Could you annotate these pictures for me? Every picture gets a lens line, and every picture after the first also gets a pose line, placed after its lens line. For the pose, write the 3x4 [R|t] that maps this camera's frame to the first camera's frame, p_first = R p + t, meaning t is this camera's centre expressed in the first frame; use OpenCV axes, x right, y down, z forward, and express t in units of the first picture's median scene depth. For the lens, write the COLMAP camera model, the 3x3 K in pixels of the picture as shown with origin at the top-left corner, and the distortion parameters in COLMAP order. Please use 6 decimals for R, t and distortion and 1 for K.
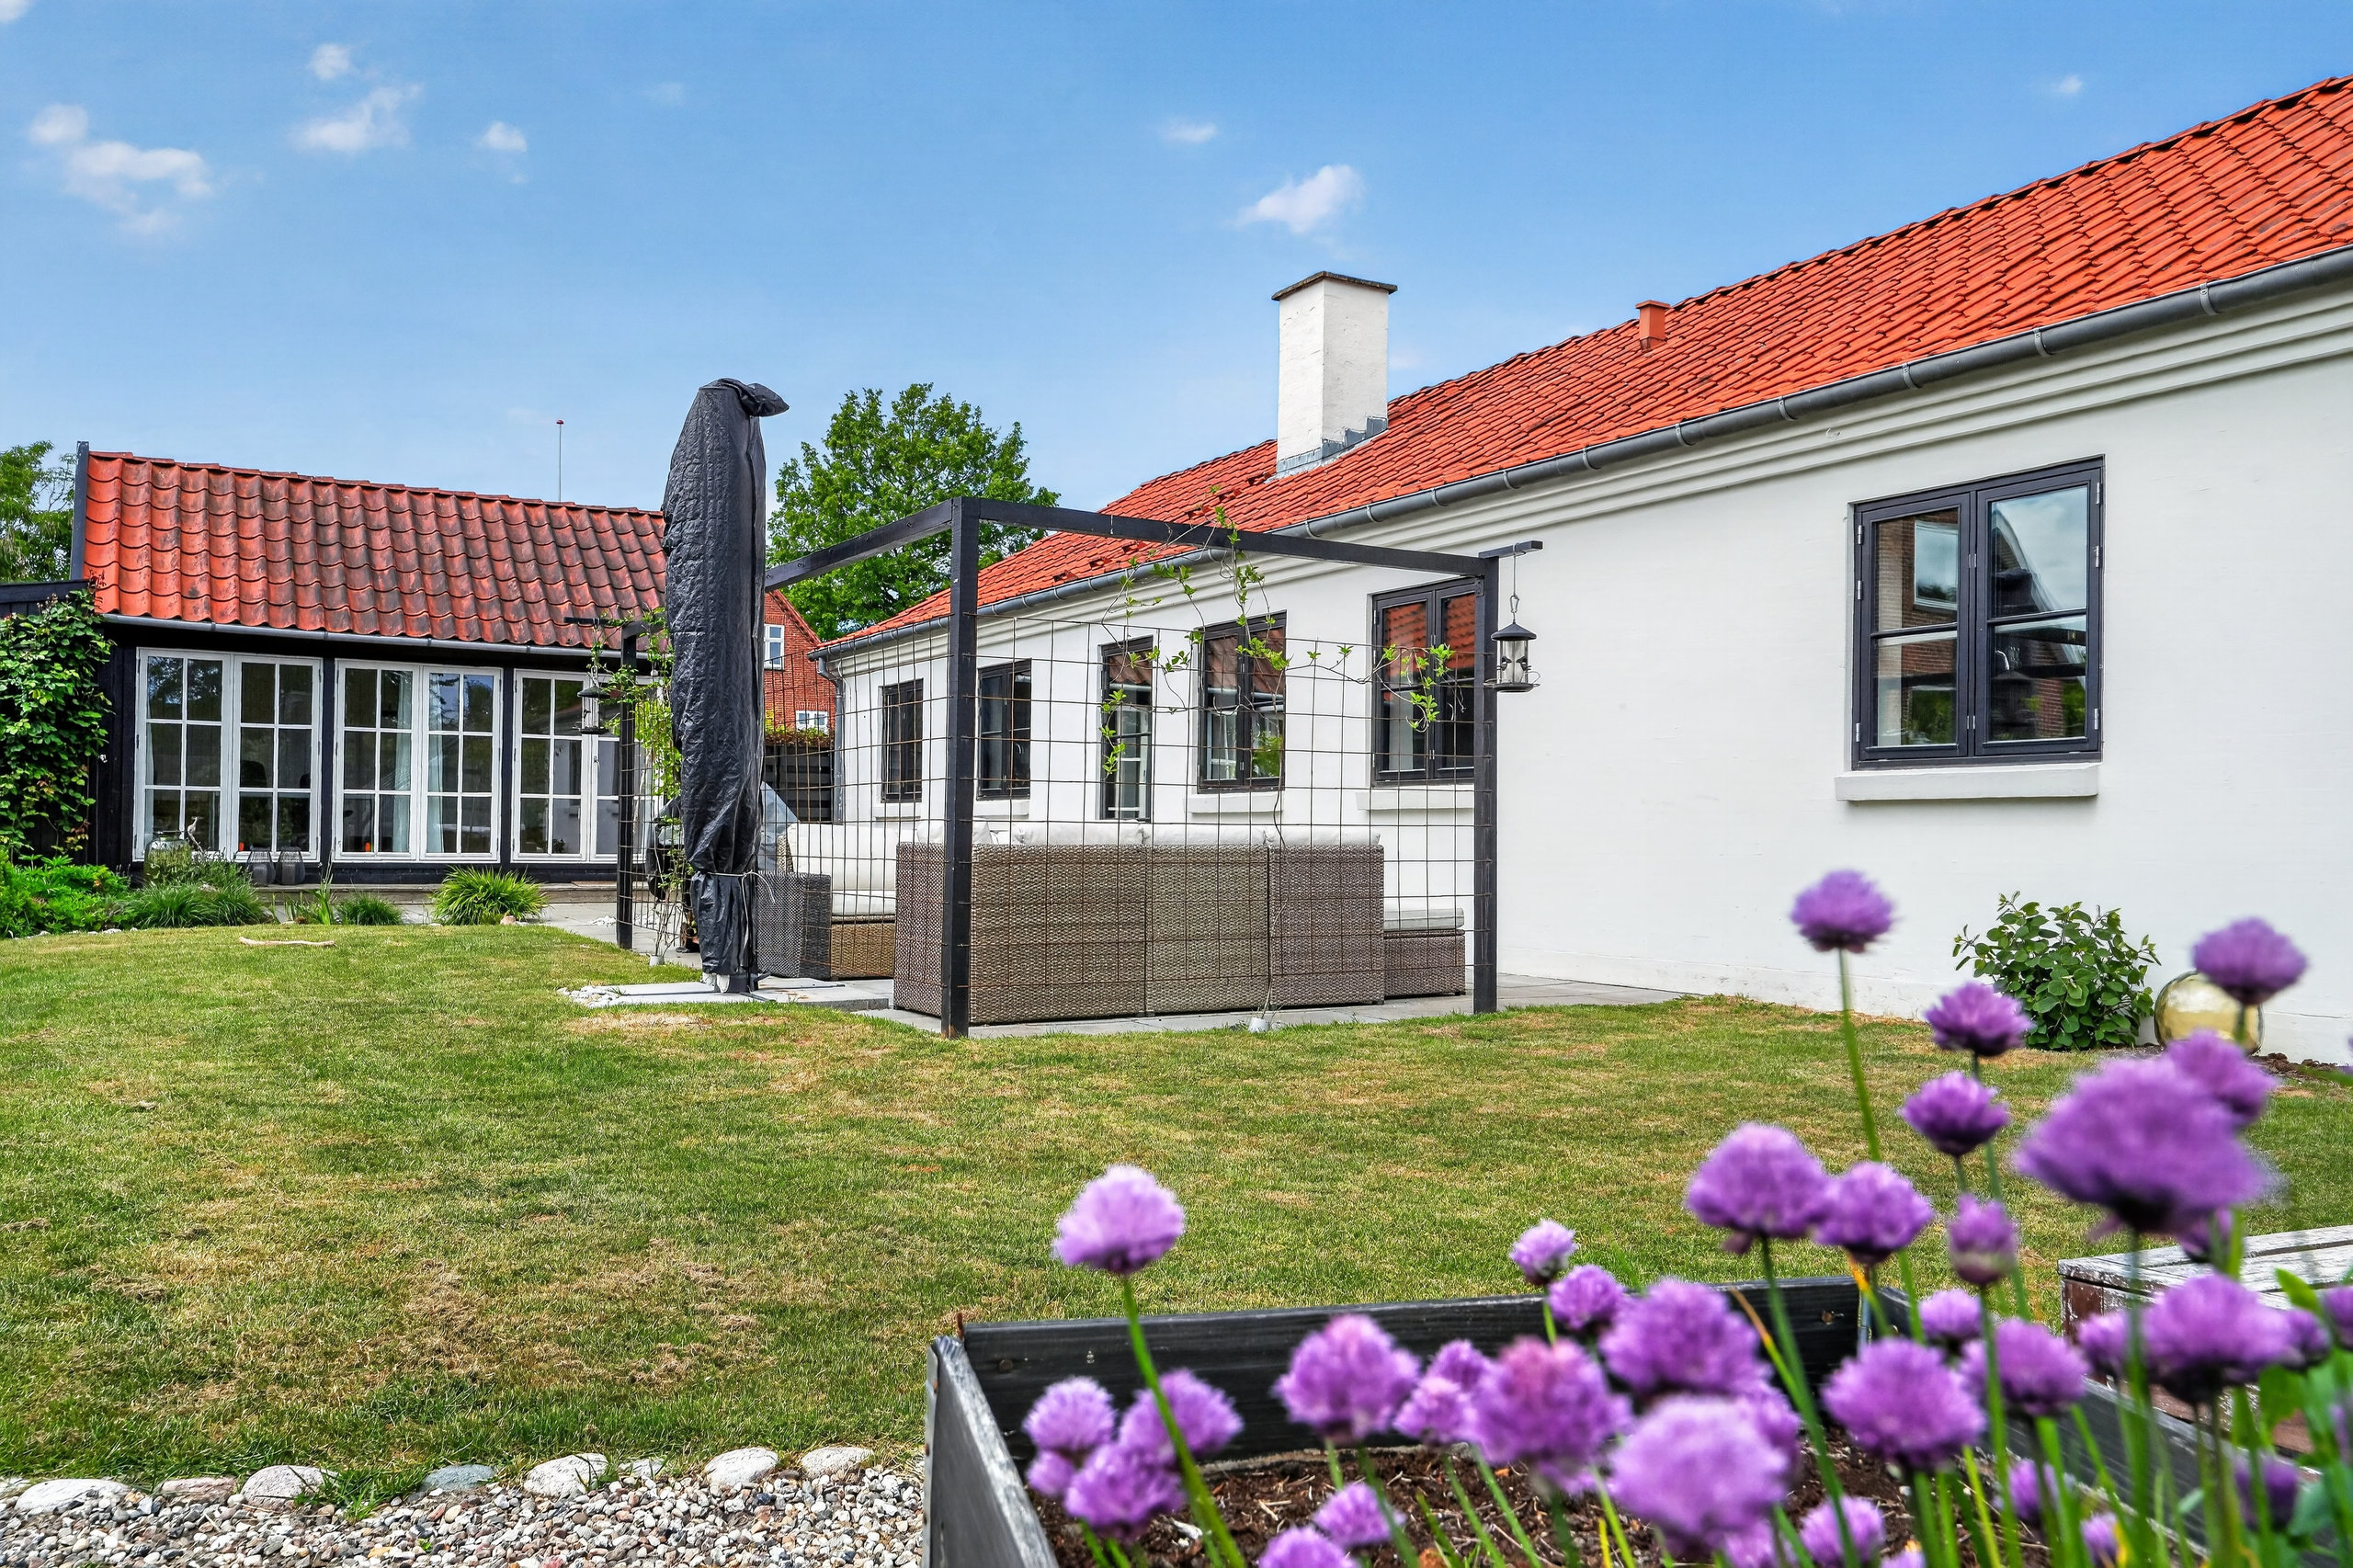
lens RADIAL K [[1807.4, 0, 1187.6], [0, 1807.4, 790.0], [0, 0, 1]] dist [0.058254, -0.022366]
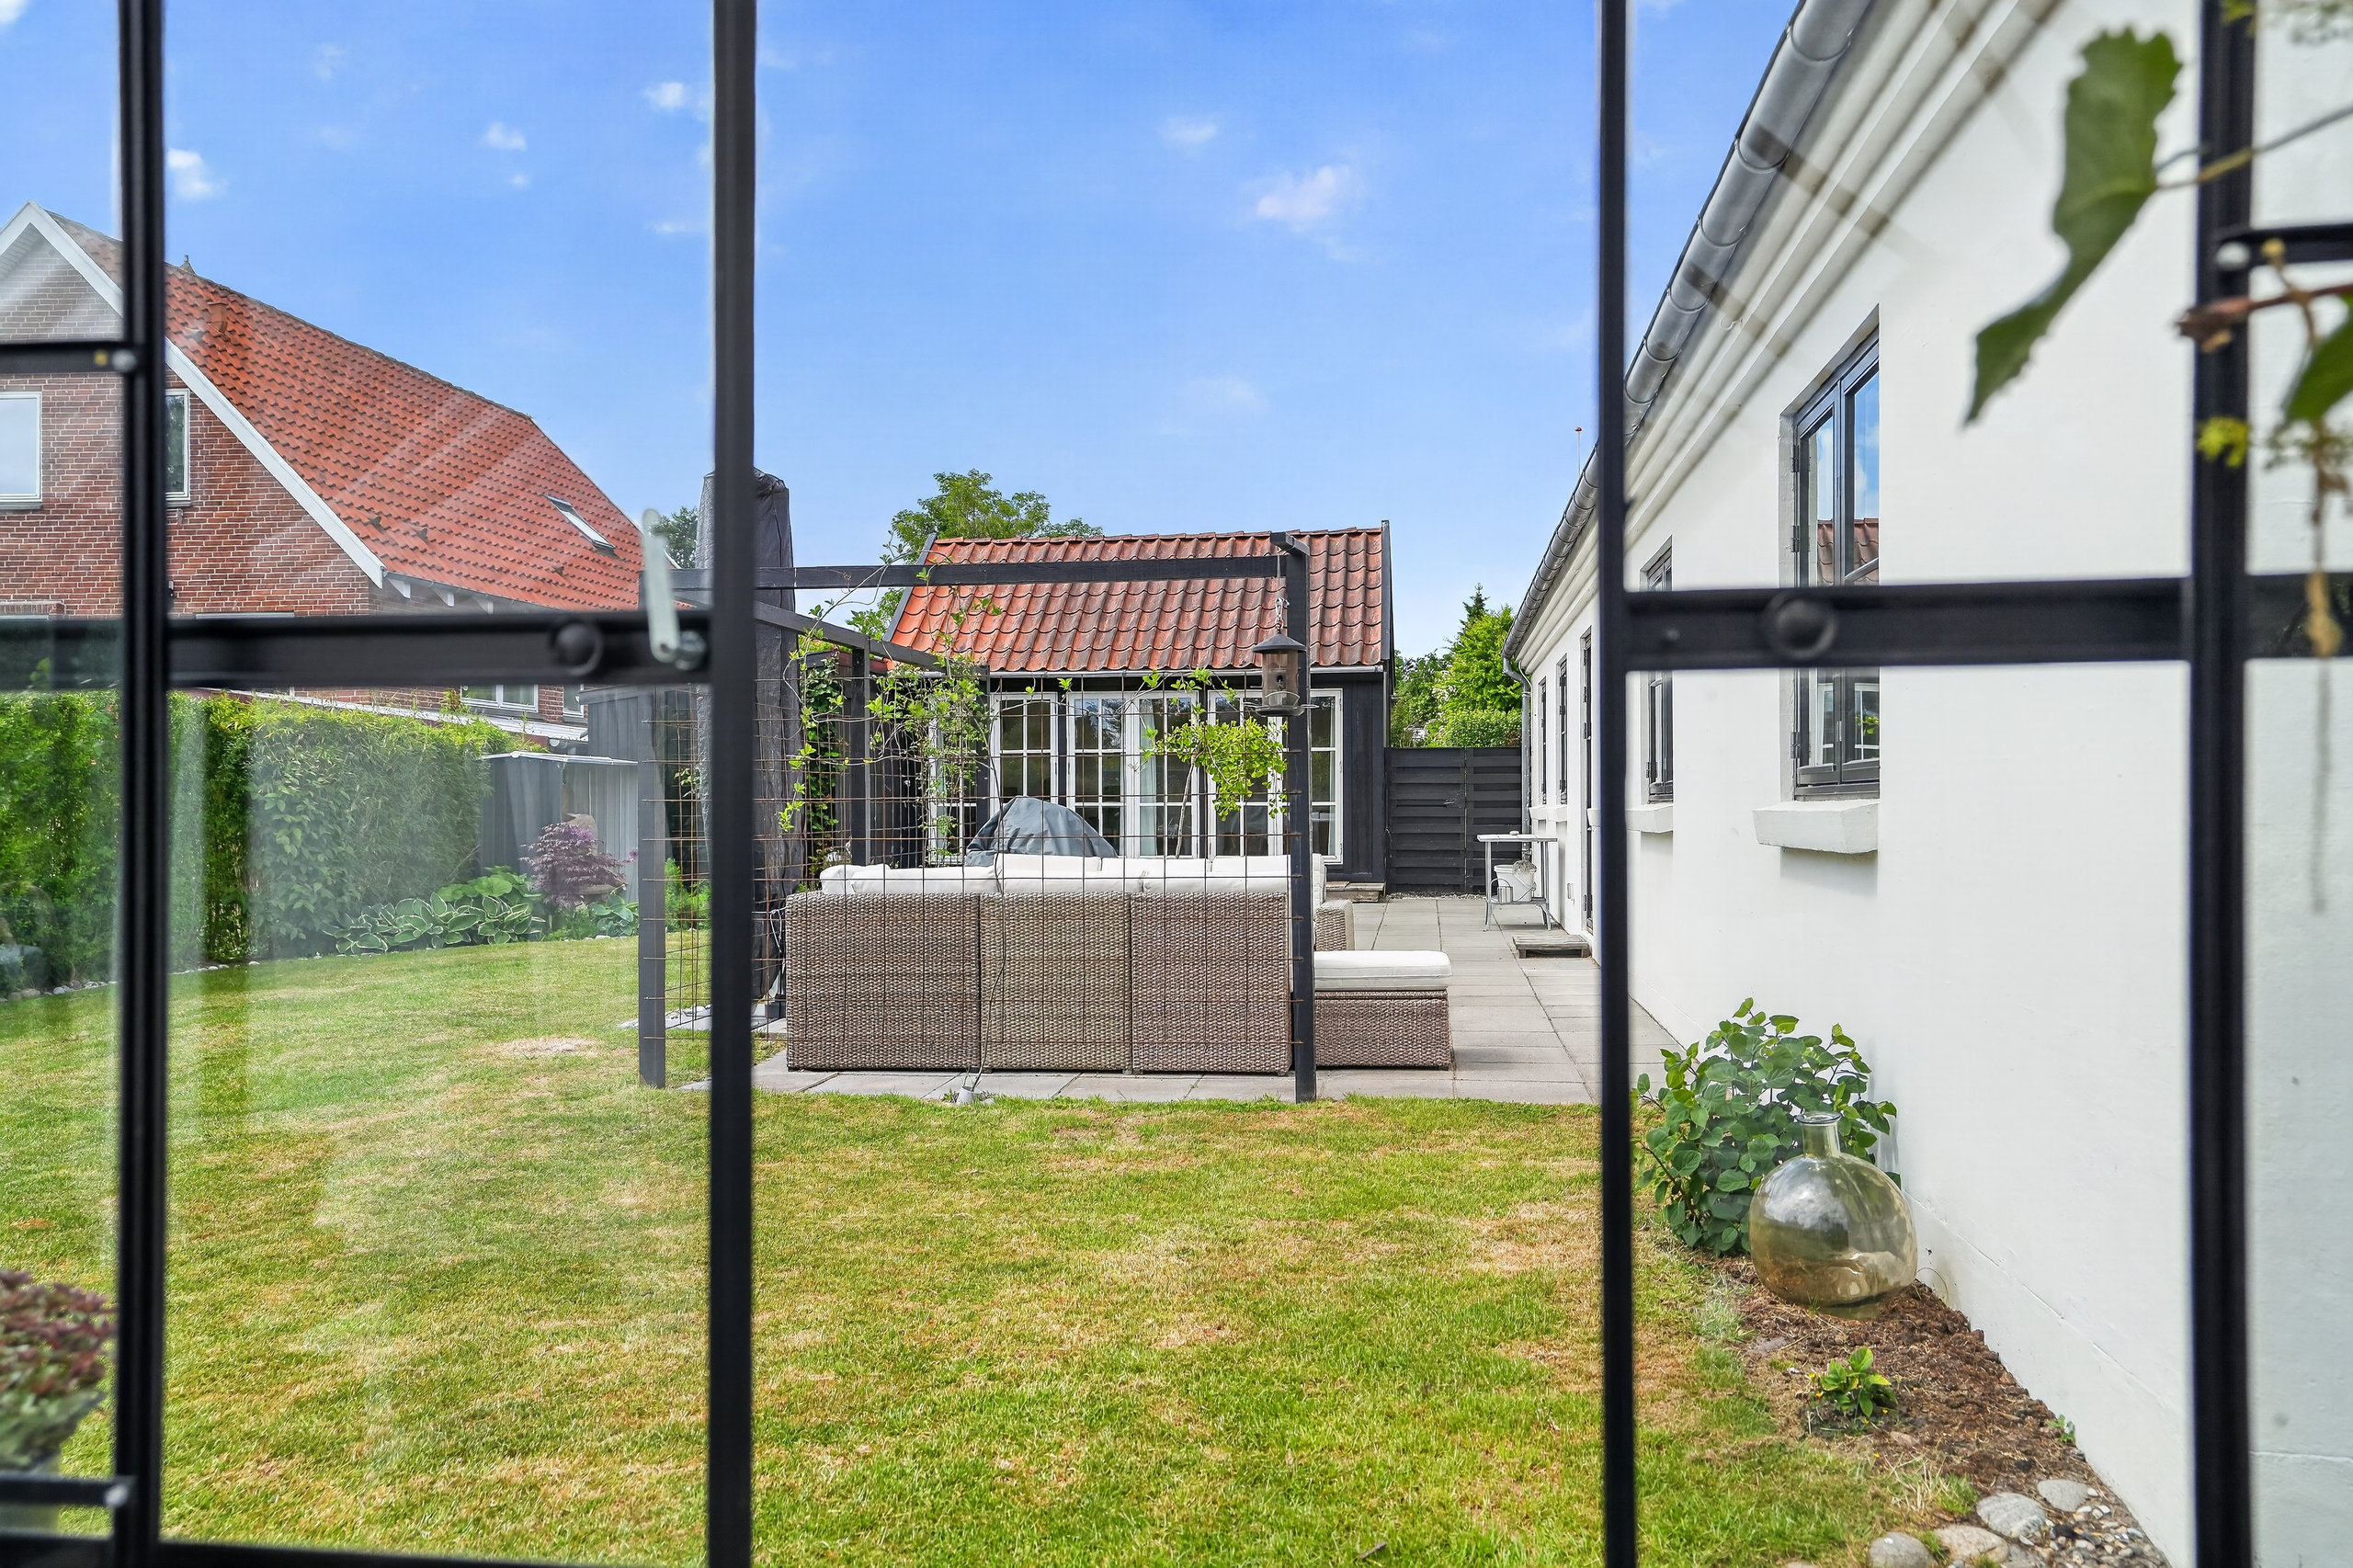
lens RADIAL K [[1731.6, 0, 1182.6], [0, 1731.6, 829.5], [0, 0, 1]] dist [0.022718, 0.015658]
pose [[0.777088, -0.004315, -0.629377, 0.295820], [0.028285, 0.999206, 0.028072, -0.012107], [0.628756, -0.039616, 0.776593, 0.171233]]
